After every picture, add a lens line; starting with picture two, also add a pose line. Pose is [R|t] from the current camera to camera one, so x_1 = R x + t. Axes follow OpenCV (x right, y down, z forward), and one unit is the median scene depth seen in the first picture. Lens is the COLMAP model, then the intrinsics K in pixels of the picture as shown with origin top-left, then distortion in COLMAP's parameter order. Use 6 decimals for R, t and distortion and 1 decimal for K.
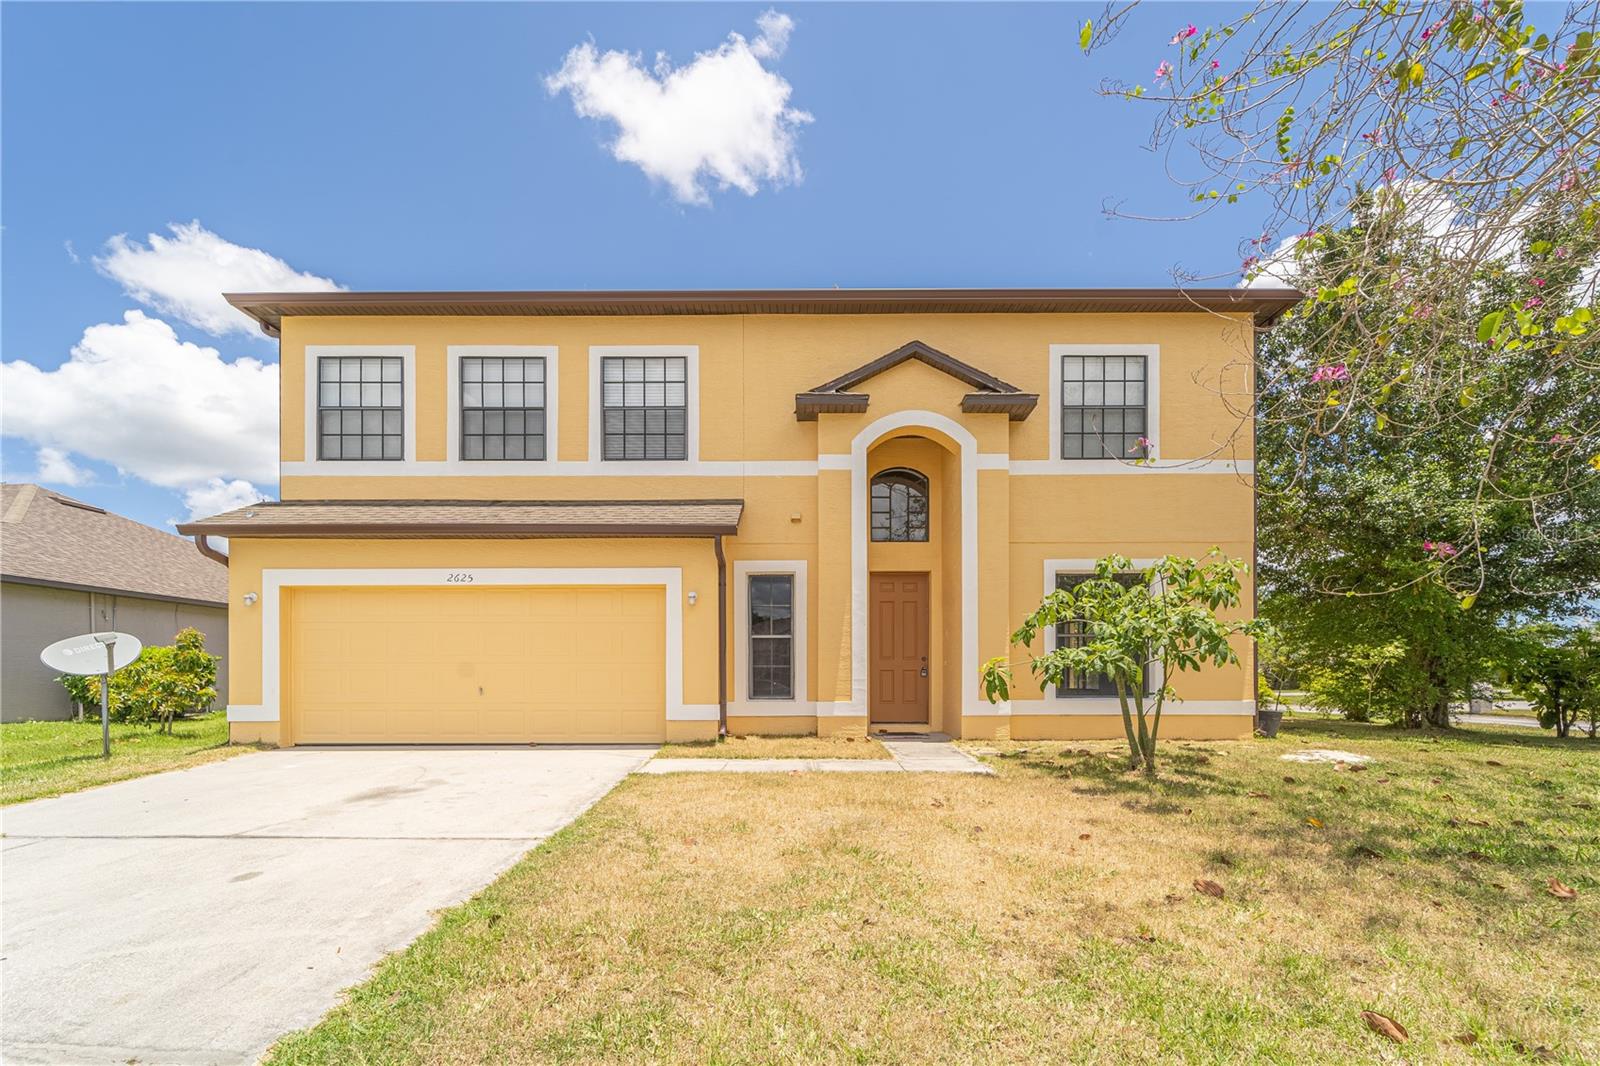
lens RADIAL K [[689.8, 0, 790.7], [0, 689.8, 625.1], [0, 0, 1]] dist [-0.001019, -0.000089]
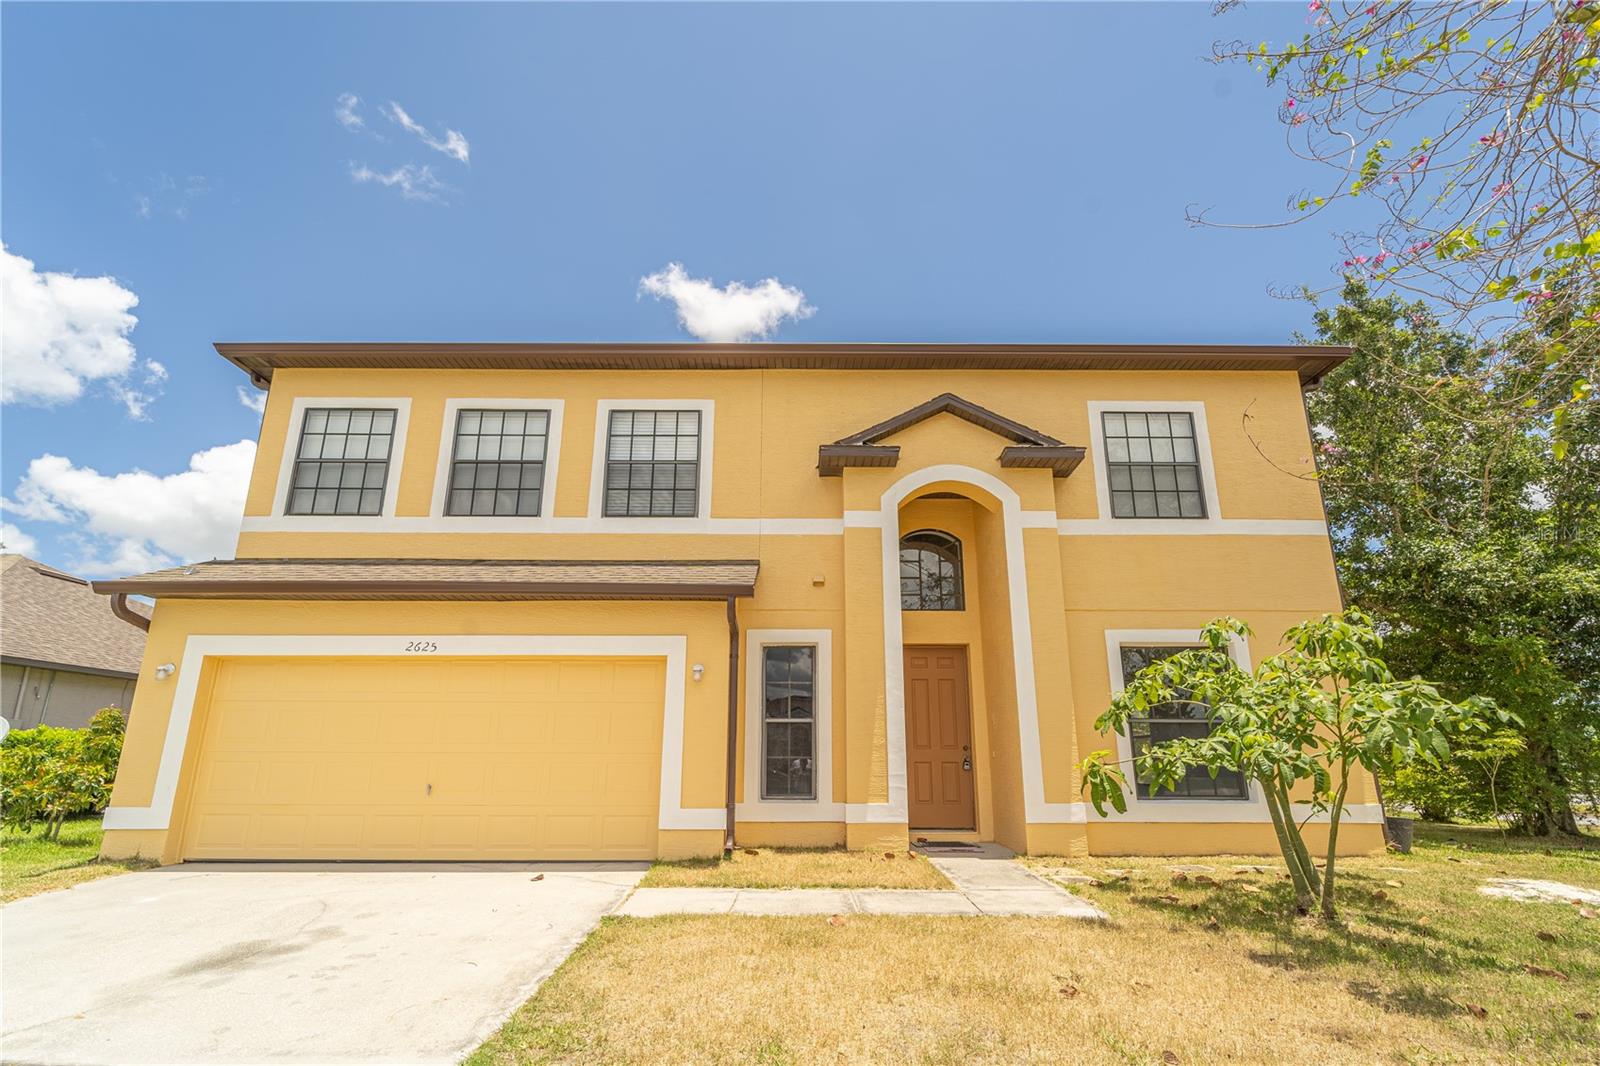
lens RADIAL K [[694.2, 0, 800.0], [0, 694.2, 533.0], [0, 0, 1]] dist [0.001458, -0.000413]
pose [[0.999948, 0.006201, 0.008060, -0.023924], [-0.004055, 0.969961, -0.243226, 0.000861], [-0.009326, 0.243180, 0.969936, 0.127913]]
